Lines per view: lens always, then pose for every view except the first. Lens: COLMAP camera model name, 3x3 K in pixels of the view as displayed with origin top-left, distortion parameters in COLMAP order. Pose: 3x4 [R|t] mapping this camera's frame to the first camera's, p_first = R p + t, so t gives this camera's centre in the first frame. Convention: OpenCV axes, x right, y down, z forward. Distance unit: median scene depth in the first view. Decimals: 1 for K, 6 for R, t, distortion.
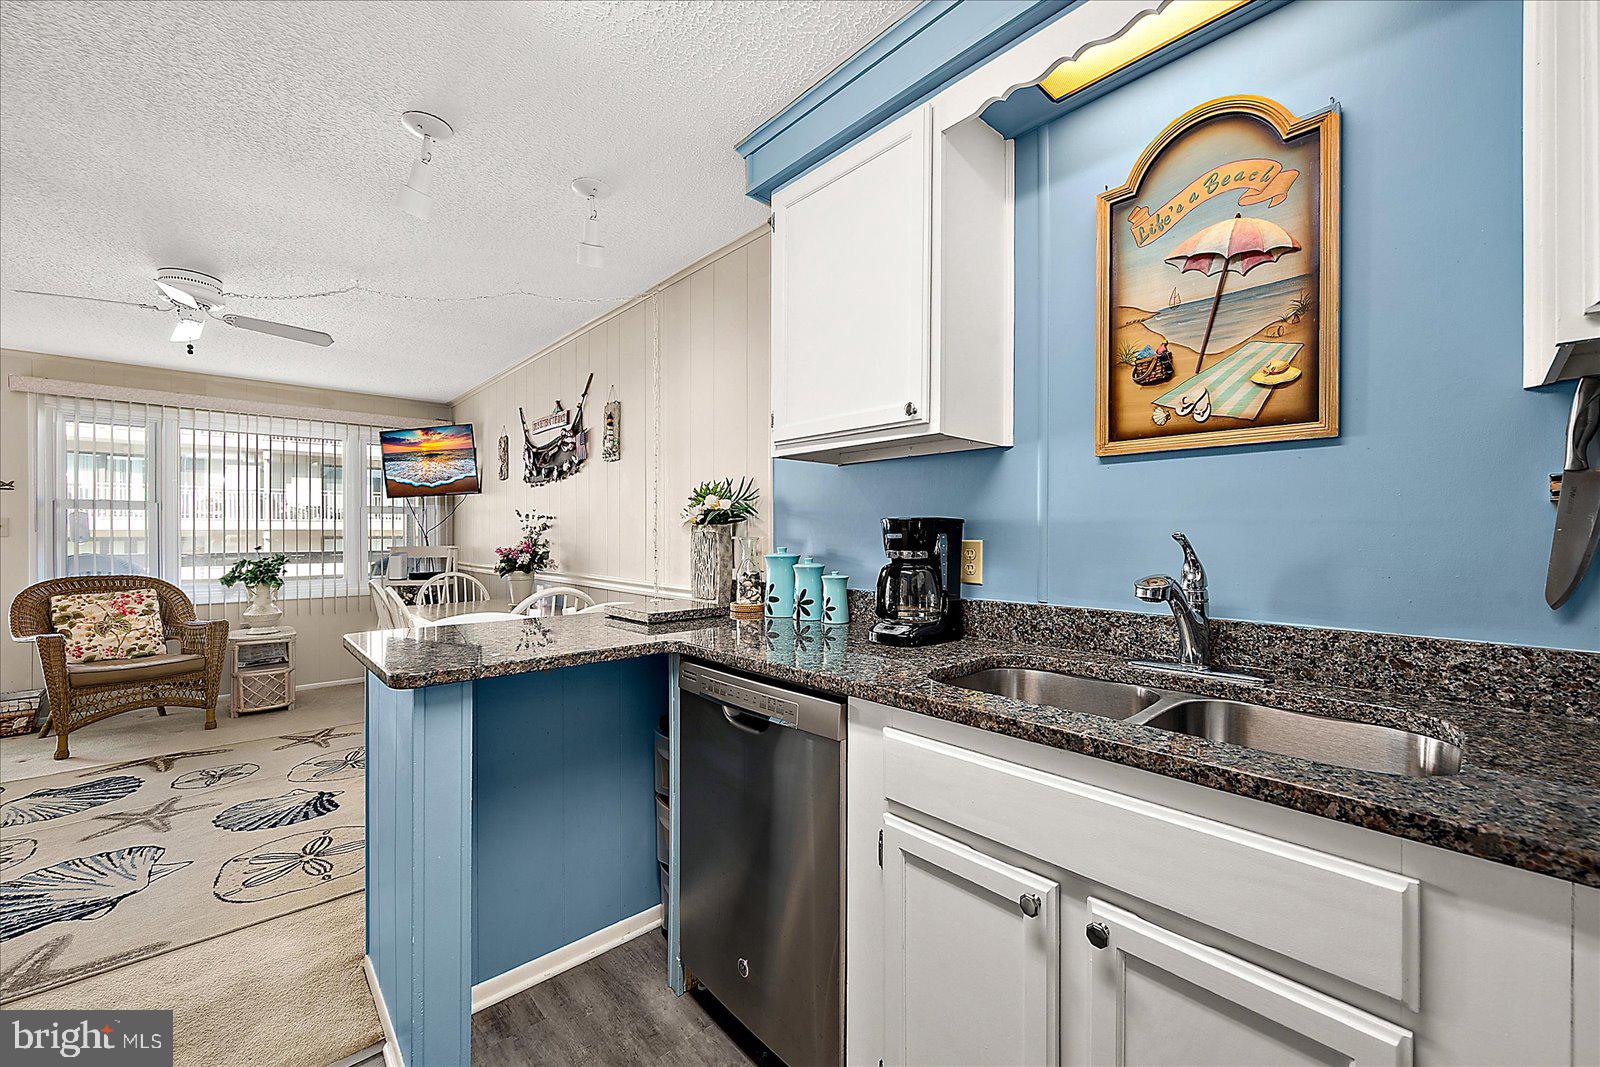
lens RADIAL K [[708.6, 0, 799.9], [0, 708.6, 535.3], [0, 0, 1]] dist [-0.000559, 0.002246]
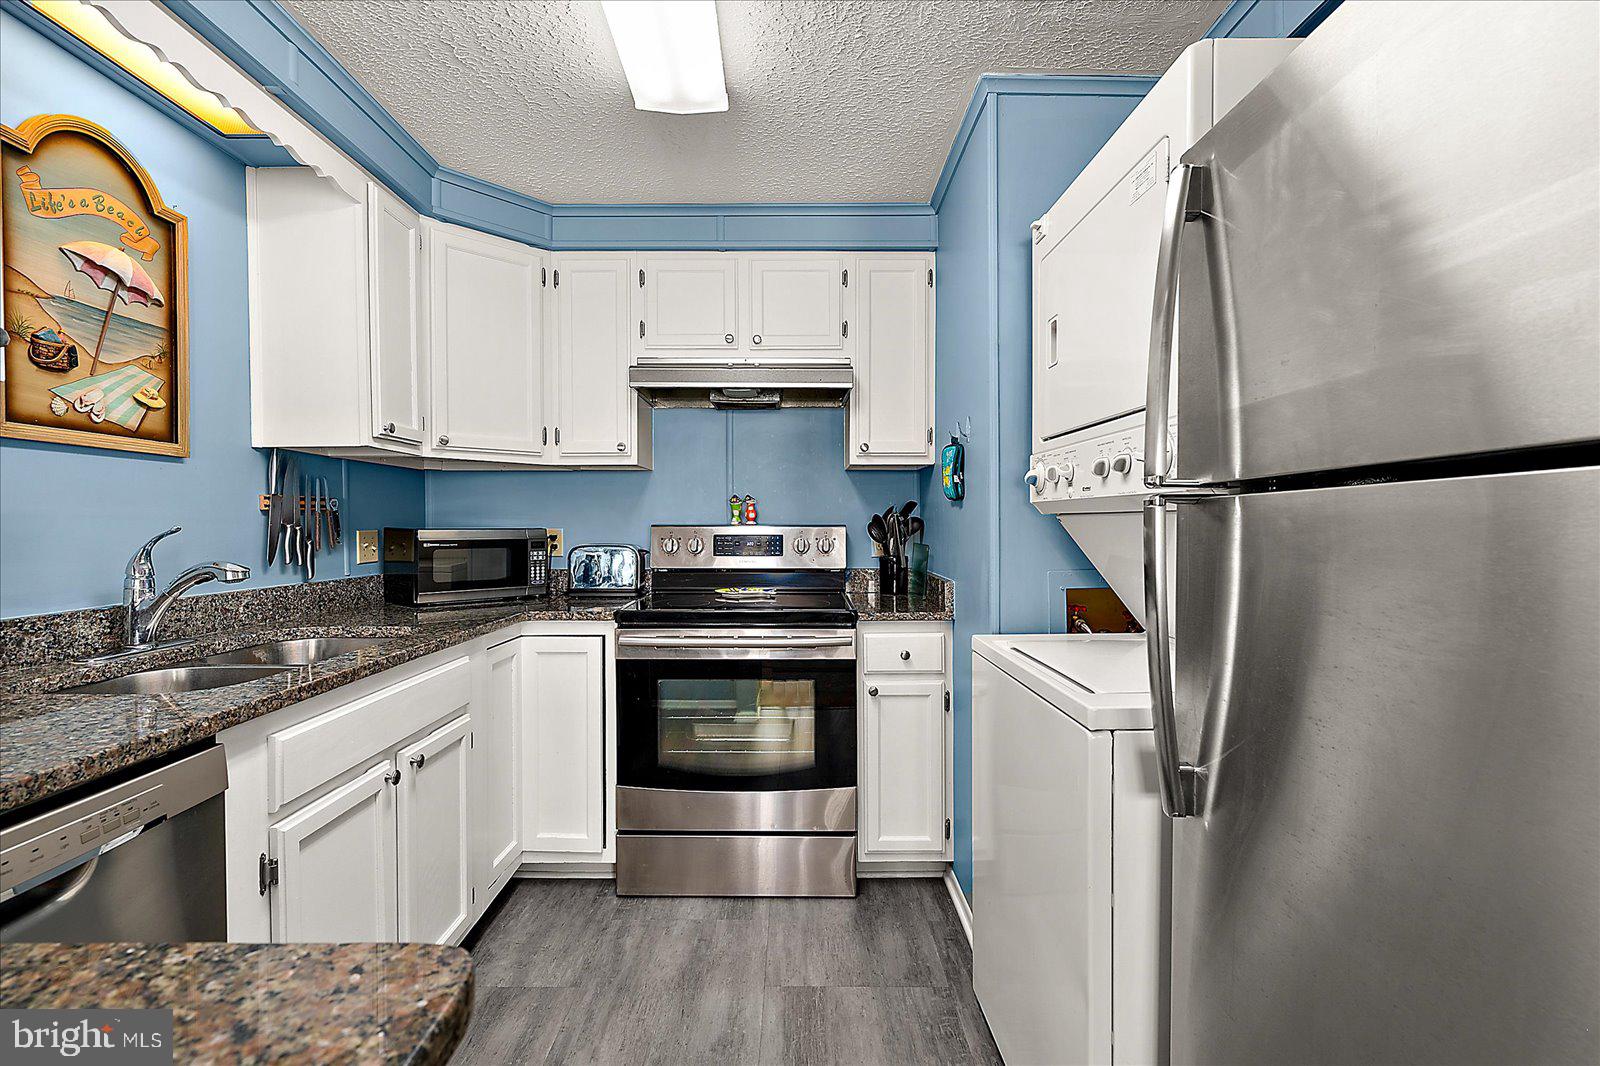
lens RADIAL K [[731.5, 0, 793.1], [0, 731.5, 529.4], [0, 0, 1]] dist [0.020076, 0.003096]
pose [[-0.775880, -0.001858, 0.630878, -0.457066], [0.006783, 0.999913, 0.011288, -0.003191], [-0.630844, 0.013037, -0.775800, 0.586983]]
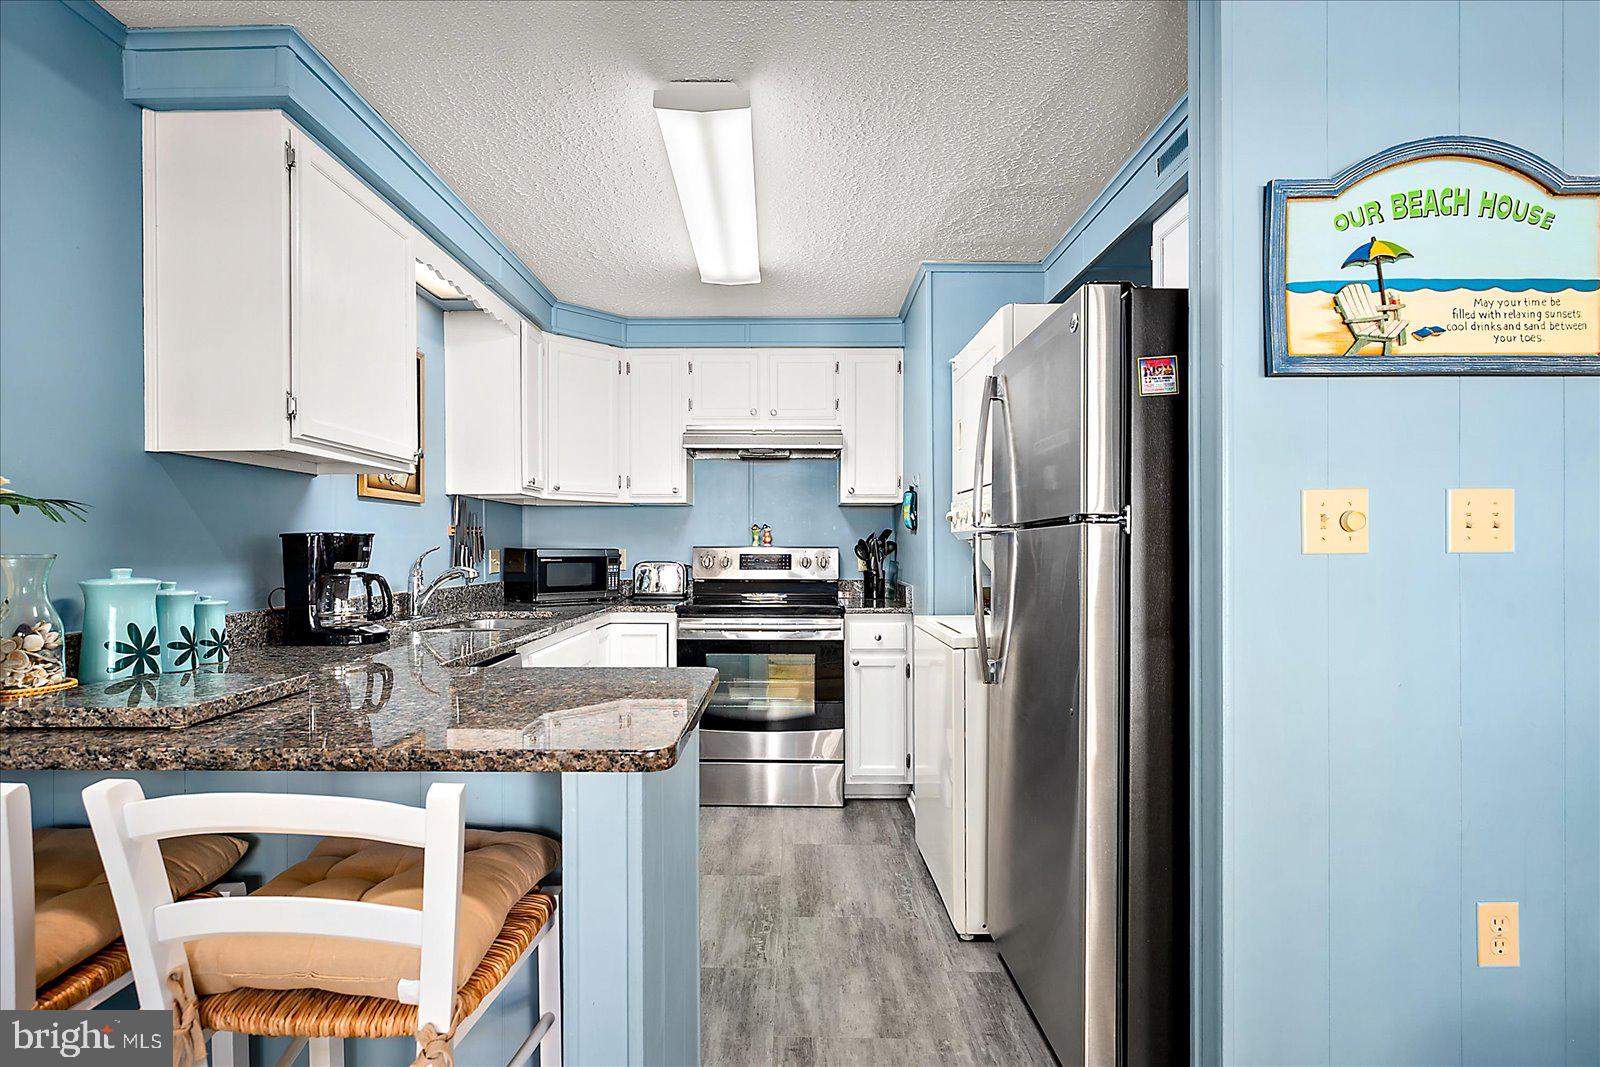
lens RADIAL K [[784.0, 0, 775.0], [0, 784.0, 545.6], [0, 0, 1]] dist [-0.001514, 0.000063]
pose [[-0.762612, 0.003785, 0.646845, -0.717812], [0.004955, 0.999988, -0.000010, -0.000526], [-0.646837, 0.003198, -0.762621, 0.929526]]
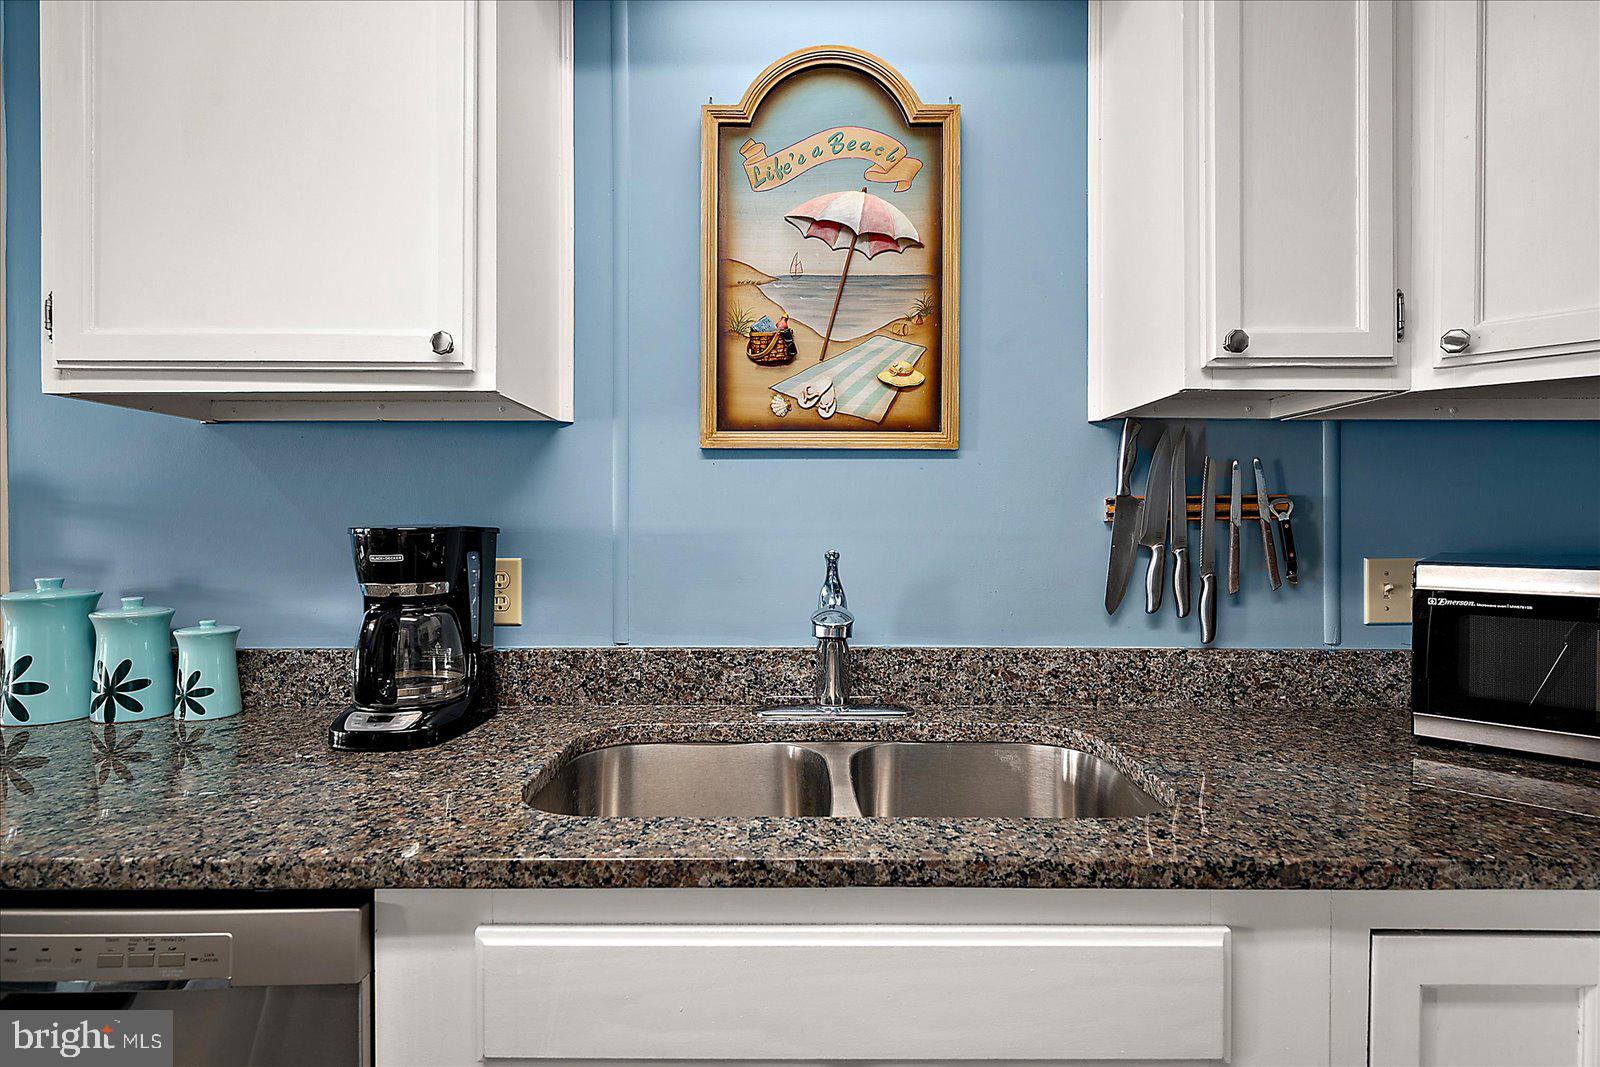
lens RADIAL K [[784.0, 0, 858.0], [0, 784.0, 532.0], [0, 0, 1]] dist [-0.001514, 0.000063]
pose [[0.637543, -0.009508, 0.770356, -0.067648], [0.000819, 0.999932, 0.011664, -0.016495], [-0.770414, -0.006805, 0.637507, 0.177366]]
